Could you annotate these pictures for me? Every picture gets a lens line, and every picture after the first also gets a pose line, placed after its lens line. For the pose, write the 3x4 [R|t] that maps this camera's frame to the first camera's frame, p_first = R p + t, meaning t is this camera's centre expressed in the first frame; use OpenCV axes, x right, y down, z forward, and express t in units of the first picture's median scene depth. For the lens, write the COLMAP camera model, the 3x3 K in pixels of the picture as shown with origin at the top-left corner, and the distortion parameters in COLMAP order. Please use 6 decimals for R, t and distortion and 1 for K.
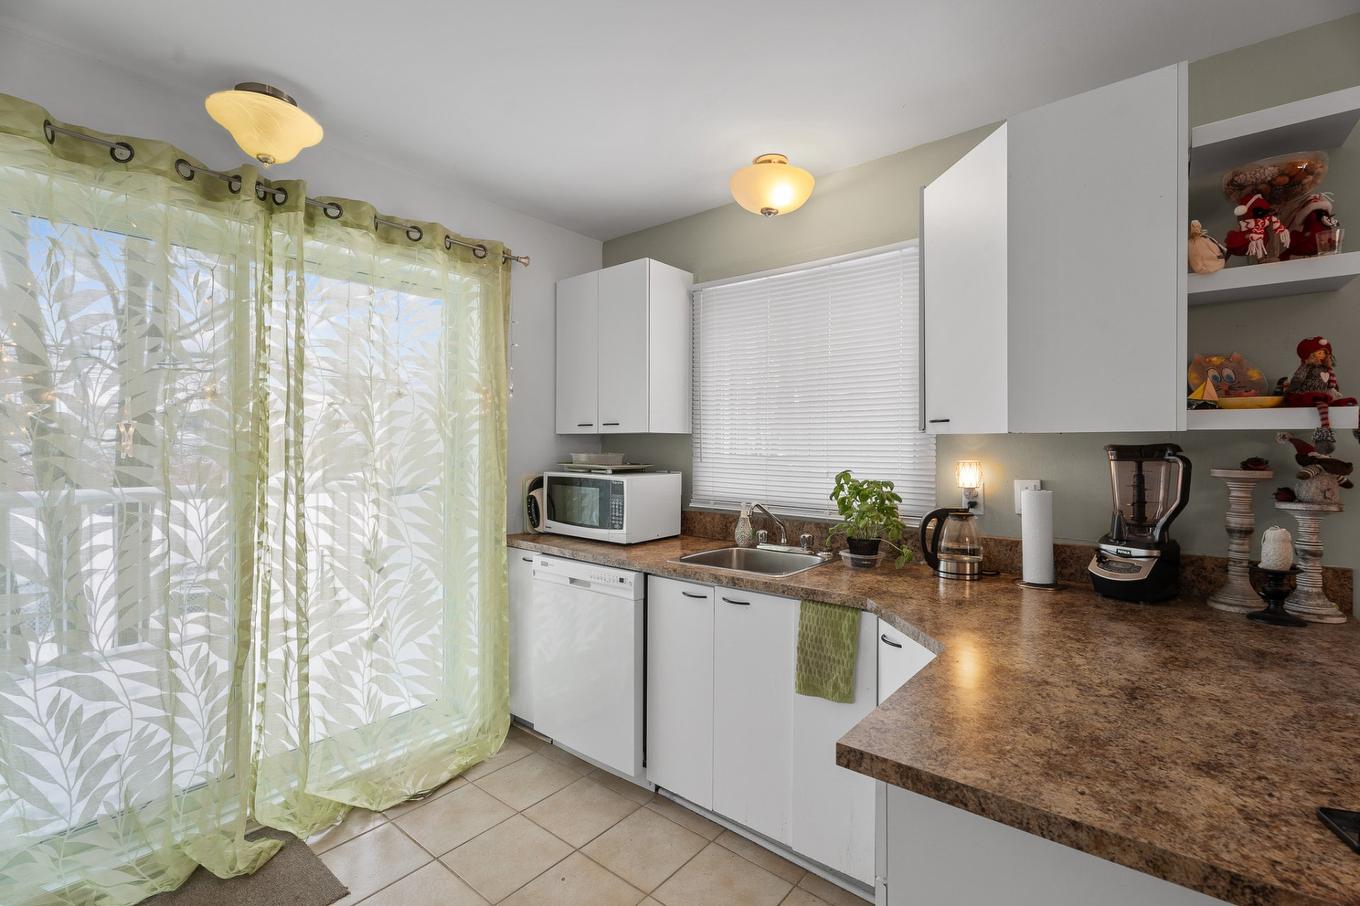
lens RADIAL K [[620.2, 0, 685.8], [0, 620.2, 446.6], [0, 0, 1]] dist [0.001408, -0.001142]
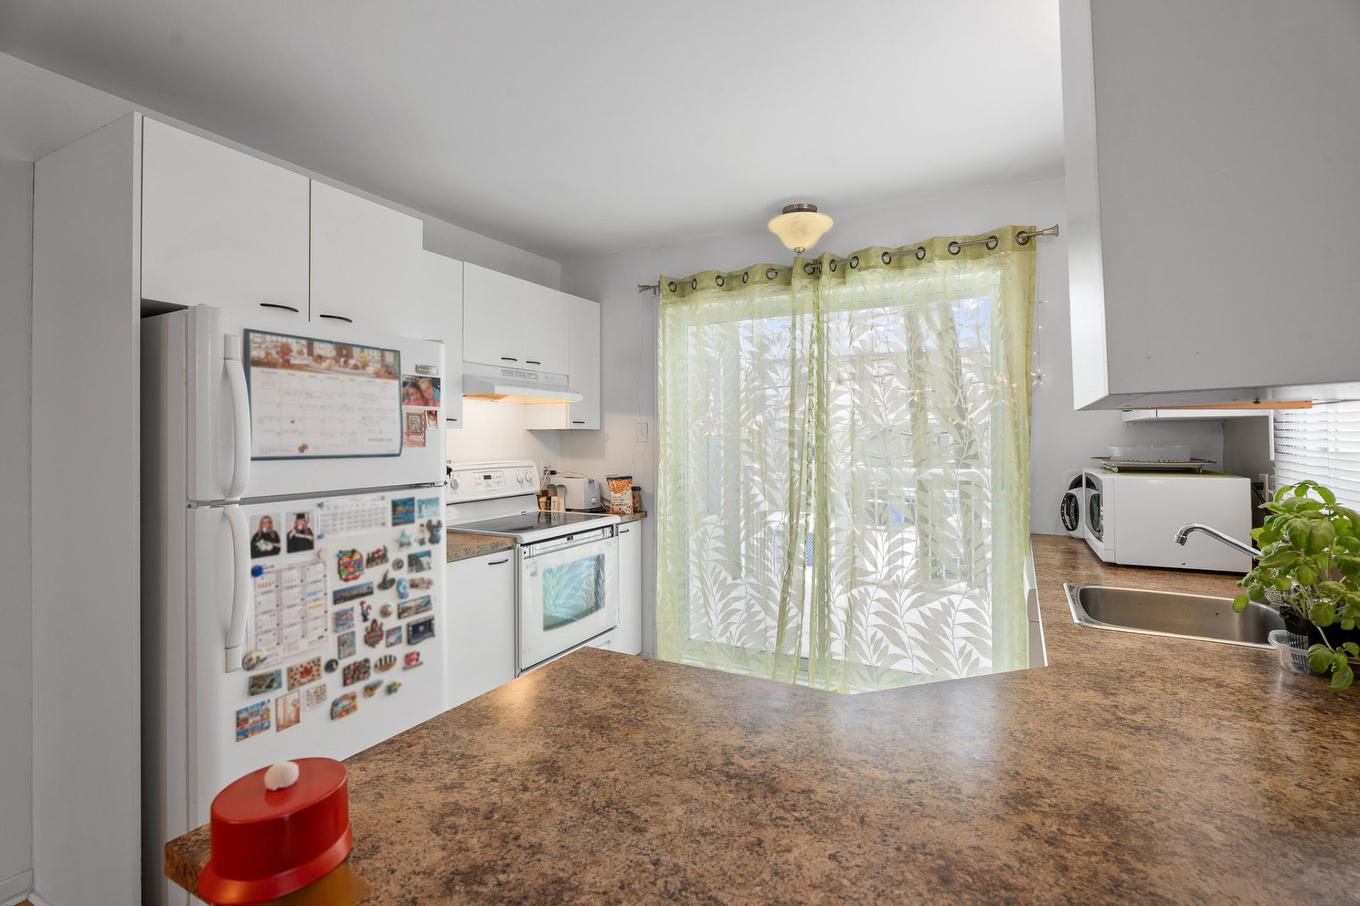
lens RADIAL K [[620.2, 0, 659.5], [0, 620.2, 427.9], [0, 0, 1]] dist [0.001408, -0.001142]
pose [[0.166422, -0.021582, -0.985818, 0.718365], [0.005642, 0.999765, -0.020935, 0.001492], [0.986038, -0.002078, 0.166505, 0.393072]]
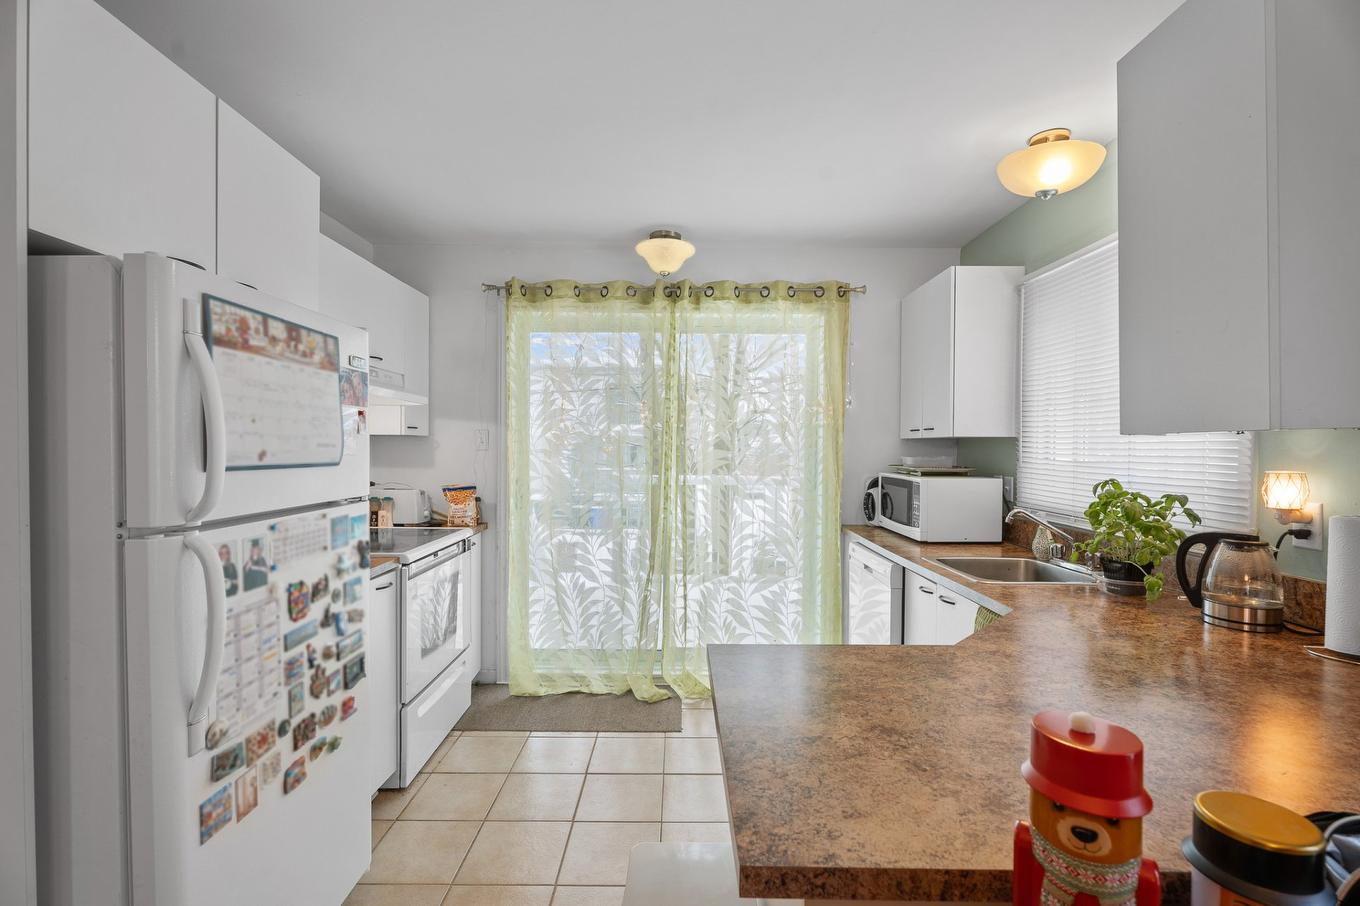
lens RADIAL K [[620.2, 0, 654.8], [0, 620.2, 453.5], [0, 0, 1]] dist [0.001408, -0.001142]
pose [[0.610705, 0.008018, -0.791818, 0.576636], [-0.004733, 0.999968, 0.006476, 0.000595], [0.791844, -0.000207, 0.610723, -0.015388]]
